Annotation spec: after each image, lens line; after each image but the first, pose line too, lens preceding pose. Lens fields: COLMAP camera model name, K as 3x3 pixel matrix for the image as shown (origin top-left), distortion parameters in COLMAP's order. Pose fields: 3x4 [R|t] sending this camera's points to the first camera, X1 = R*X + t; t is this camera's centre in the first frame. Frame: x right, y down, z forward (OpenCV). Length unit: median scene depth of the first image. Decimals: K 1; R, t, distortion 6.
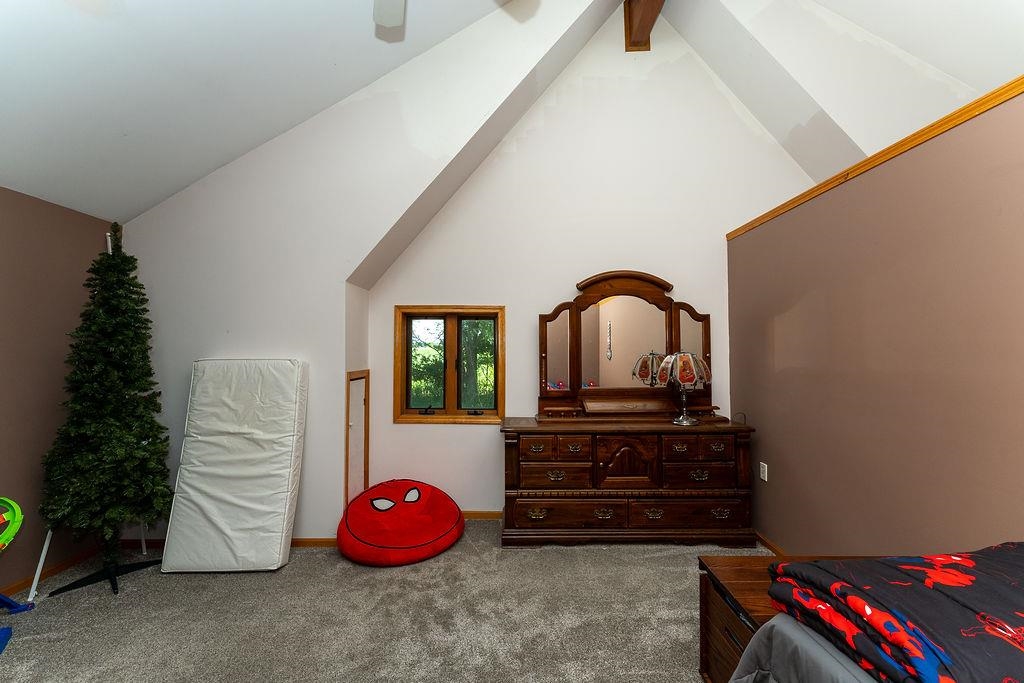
lens RADIAL K [[410.3, 0, 510.9], [0, 410.3, 344.8], [0, 0, 1]] dist [0.002314, -0.001234]
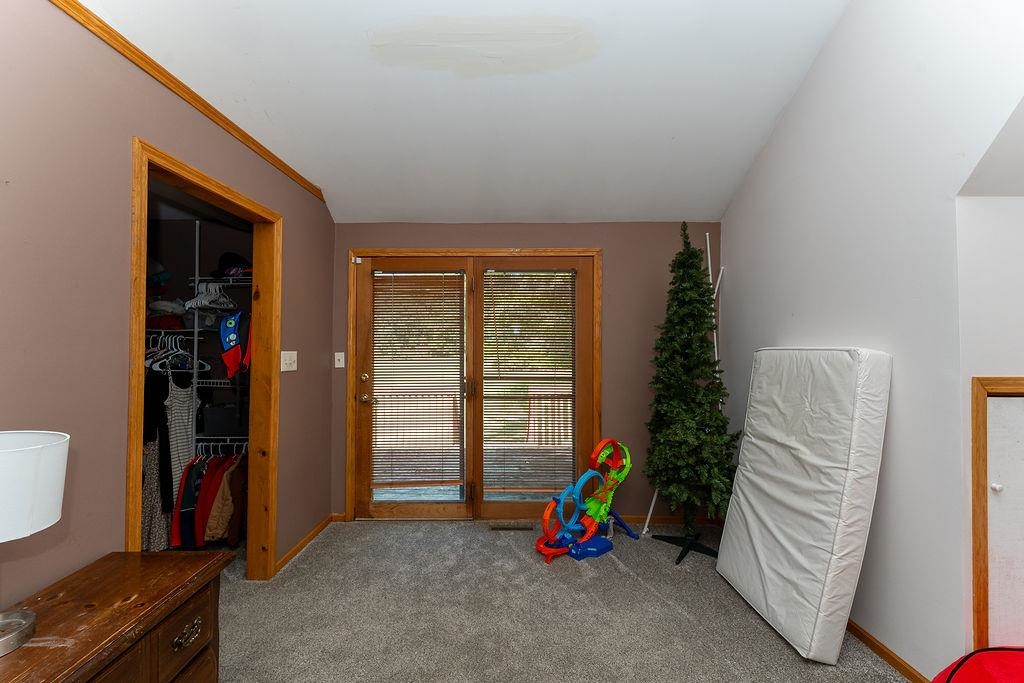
lens RADIAL K [[410.3, 0, 513.3], [0, 410.3, 339.2], [0, 0, 1]] dist [0.002314, -0.001234]
pose [[-0.011101, -0.019687, -0.999745, 0.115812], [0.014249, 0.999702, -0.019845, 0.025338], [0.999837, -0.014466, -0.010817, 0.507100]]
